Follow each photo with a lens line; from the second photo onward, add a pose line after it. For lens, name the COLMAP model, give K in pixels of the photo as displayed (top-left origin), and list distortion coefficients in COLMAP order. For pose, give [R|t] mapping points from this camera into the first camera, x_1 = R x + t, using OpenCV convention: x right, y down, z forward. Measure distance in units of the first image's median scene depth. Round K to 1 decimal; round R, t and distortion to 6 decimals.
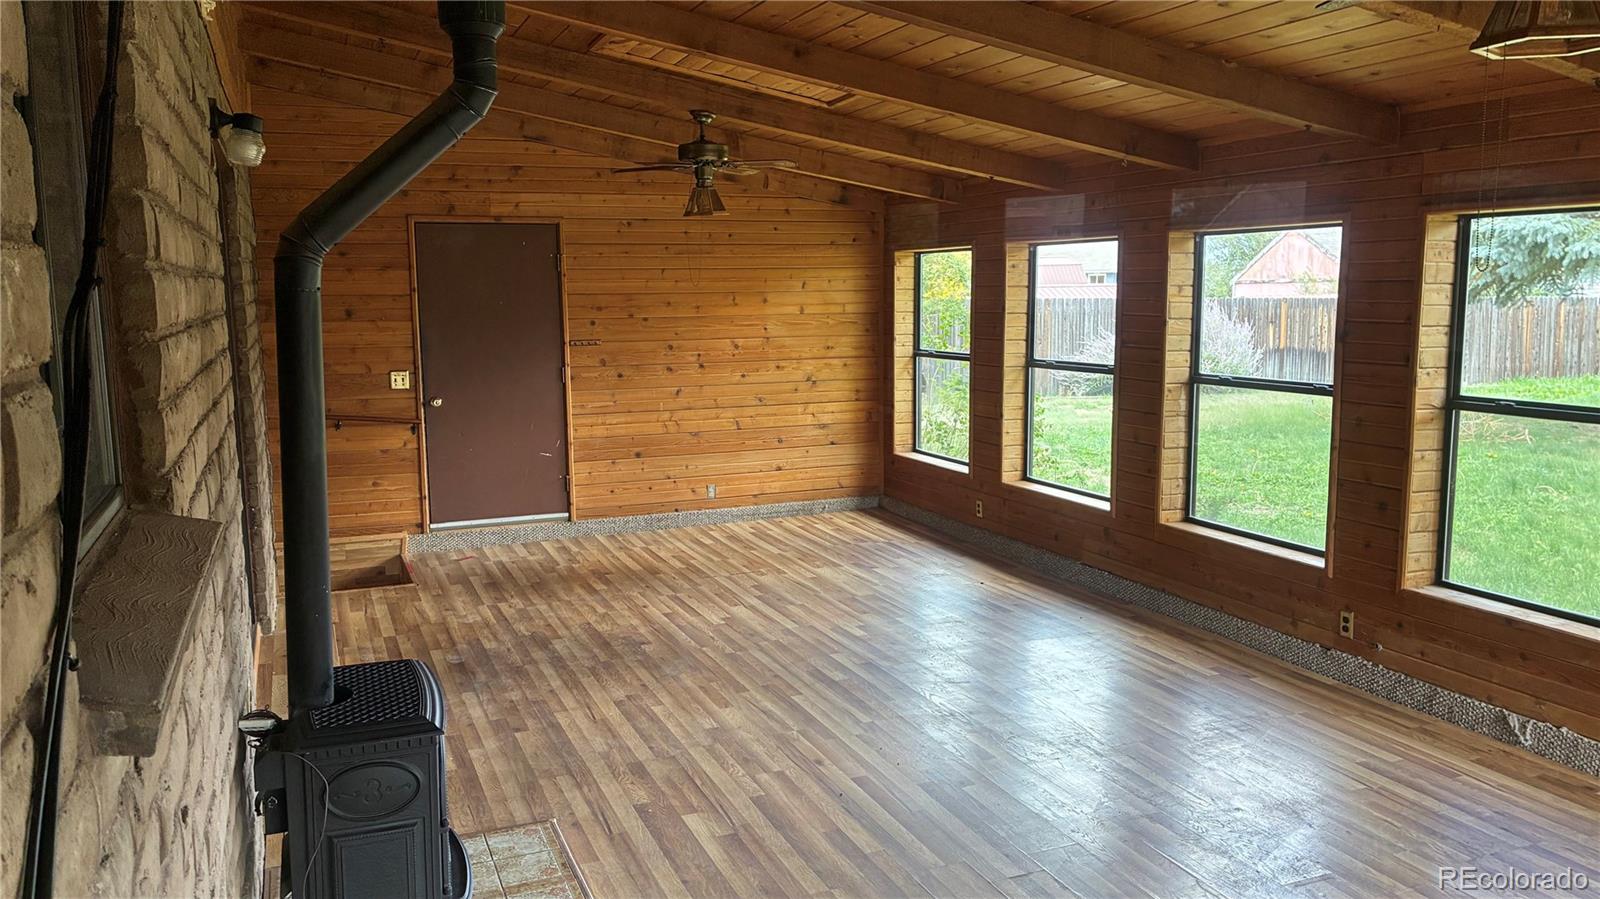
lens RADIAL K [[1217.1, 0, 801.8], [0, 1217.1, 442.0], [0, 0, 1]] dist [0.074096, -0.076706]
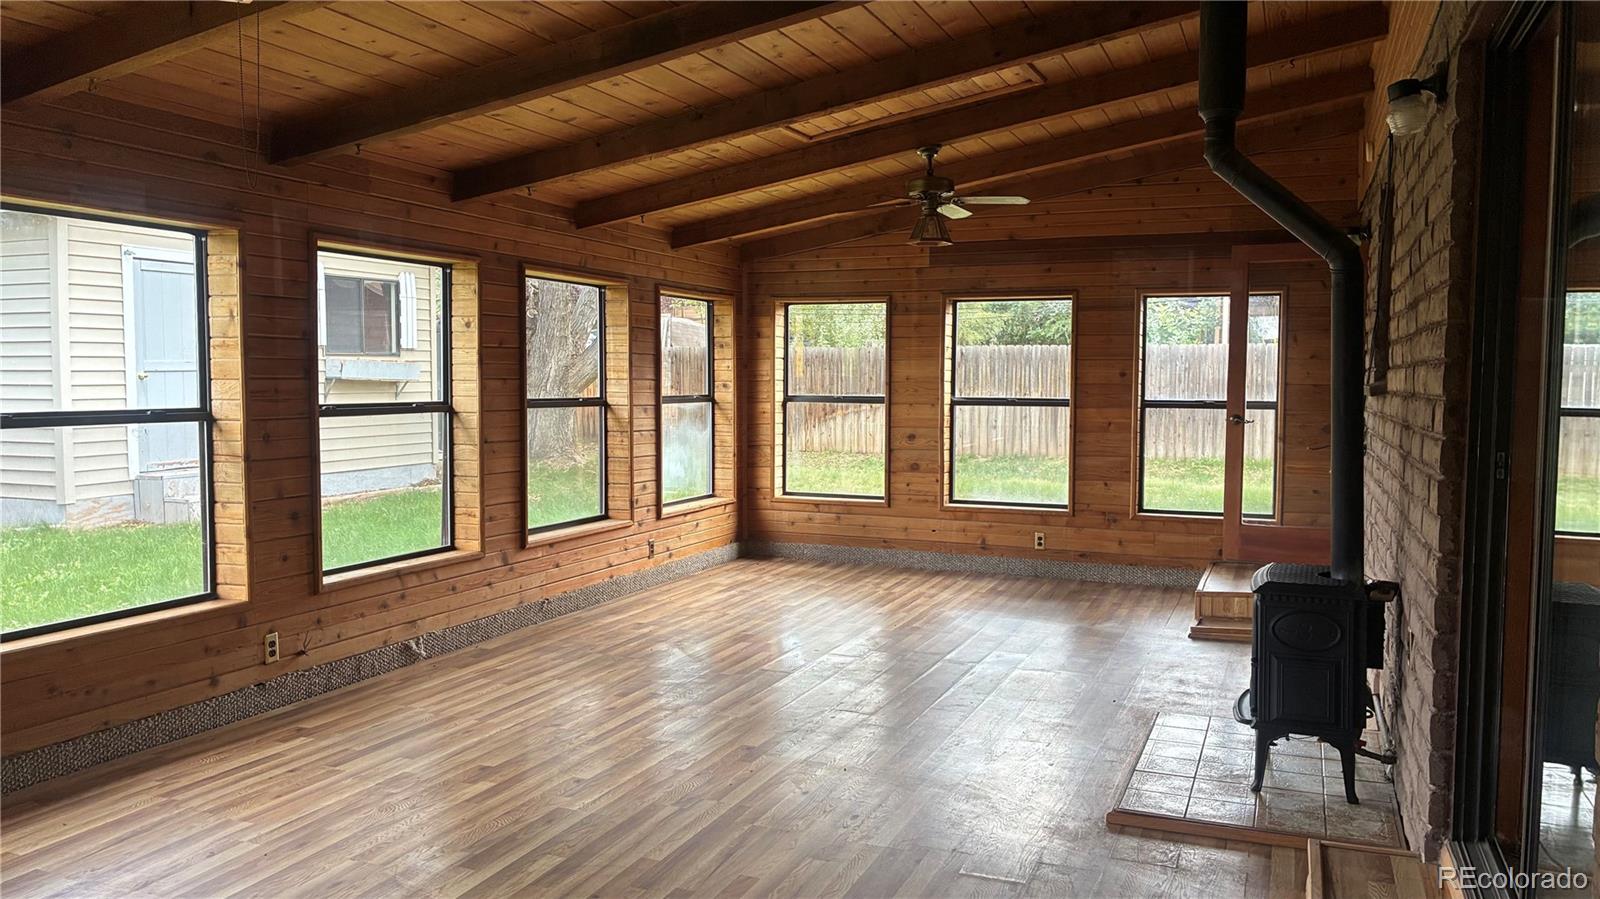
lens RADIAL K [[1217.1, 0, 815.2], [0, 1217.1, 449.3], [0, 0, 1]] dist [0.074096, -0.076706]
pose [[-0.718420, -0.038740, 0.694530, -0.345326], [0.088795, 0.985172, 0.146801, -0.071888], [-0.689919, 0.167136, -0.704328, 0.883493]]
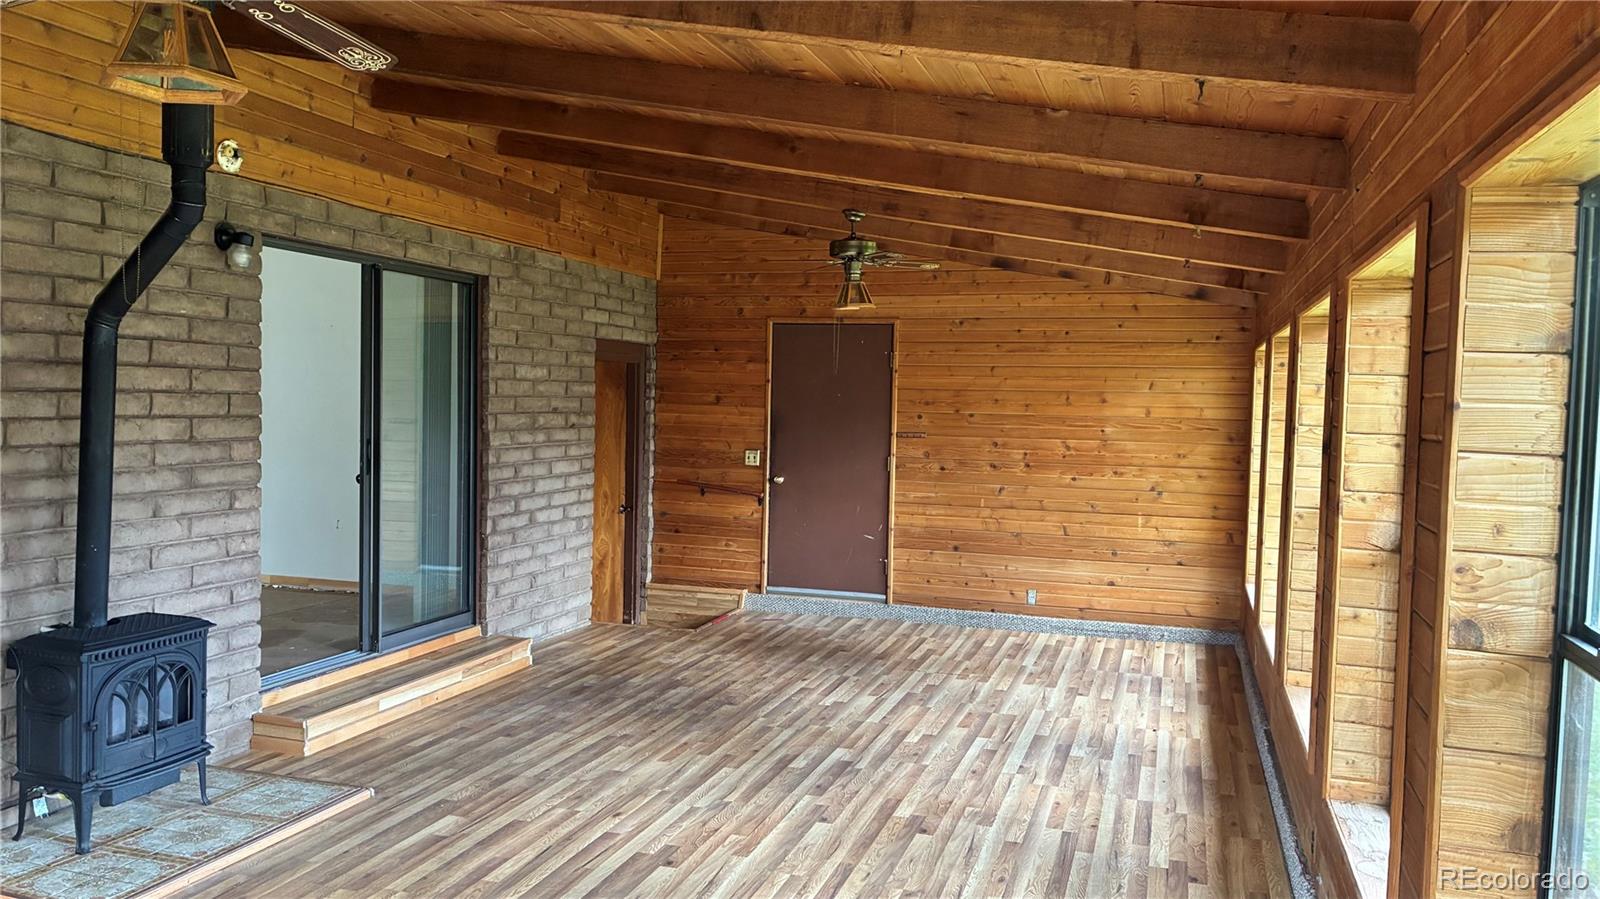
lens RADIAL K [[1217.1, 0, 787.7], [0, 1217.1, 435.1], [0, 0, 1]] dist [0.074096, -0.076706]
pose [[0.760909, 0.048364, -0.647054, 0.431610], [-0.113513, 0.991762, -0.059358, -0.007246], [0.638853, 0.118615, 0.760130, 0.143400]]
